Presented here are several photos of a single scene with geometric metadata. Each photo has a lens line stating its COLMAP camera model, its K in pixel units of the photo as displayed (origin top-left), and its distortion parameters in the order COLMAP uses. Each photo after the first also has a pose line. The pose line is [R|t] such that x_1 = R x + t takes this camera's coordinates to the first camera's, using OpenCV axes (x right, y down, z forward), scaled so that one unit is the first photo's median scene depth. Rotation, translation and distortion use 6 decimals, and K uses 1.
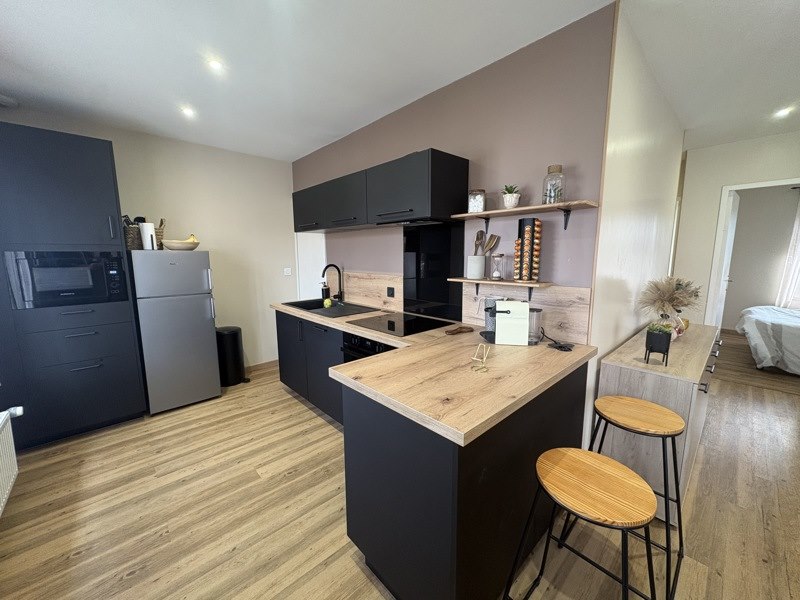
lens RADIAL K [[317.8, 0, 399.8], [0, 317.8, 301.3], [0, 0, 1]] dist [-0.001276, 0.000639]
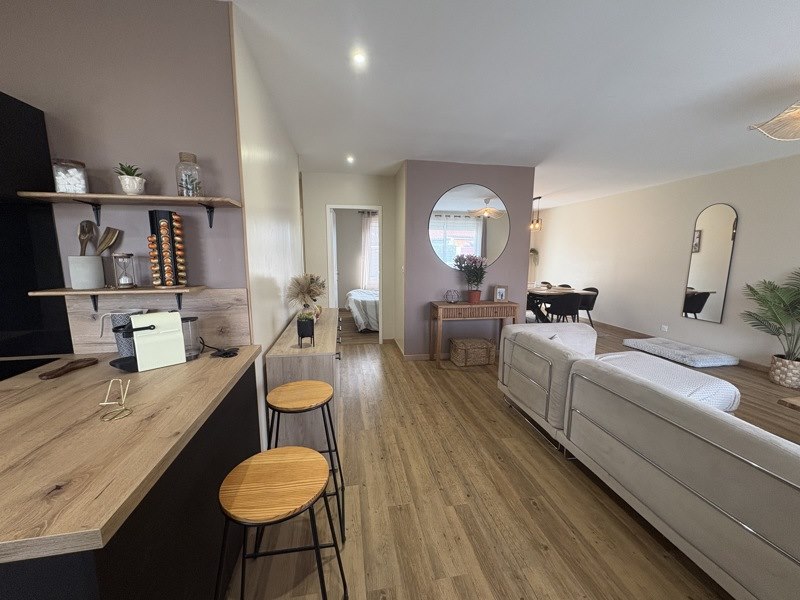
lens RADIAL K [[317.8, 0, 400.4], [0, 317.8, 299.5], [0, 0, 1]] dist [-0.001276, 0.000639]
pose [[0.536899, -0.114527, 0.835837, 0.020552], [0.119630, 0.991067, 0.058952, -0.007276], [-0.835121, 0.068340, 0.545804, 0.047907]]
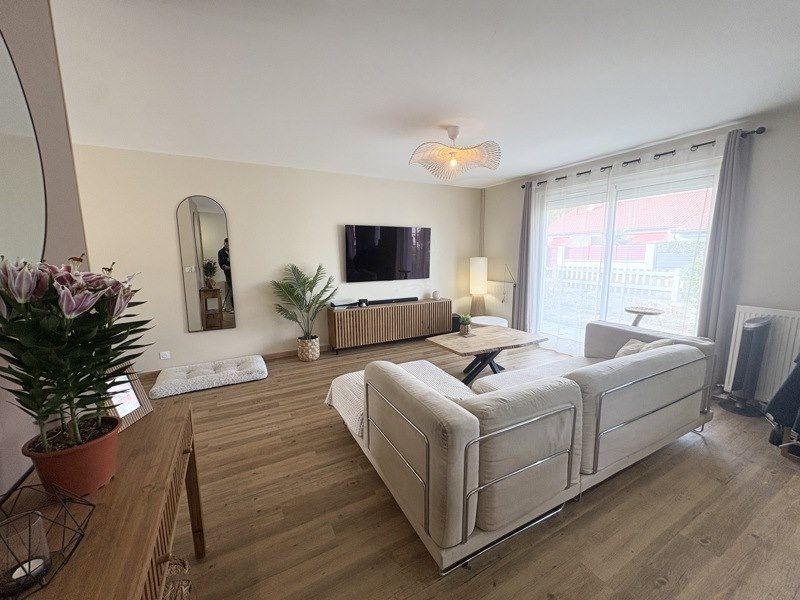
lens RADIAL K [[317.8, 0, 400.8], [0, 317.8, 300.8], [0, 0, 1]] dist [-0.001276, 0.000639]
pose [[-0.966878, -0.021110, 0.254364, 0.258577], [0.053659, 0.957490, 0.283432, -0.029754], [-0.249534, 0.287693, -0.924644, 0.205105]]
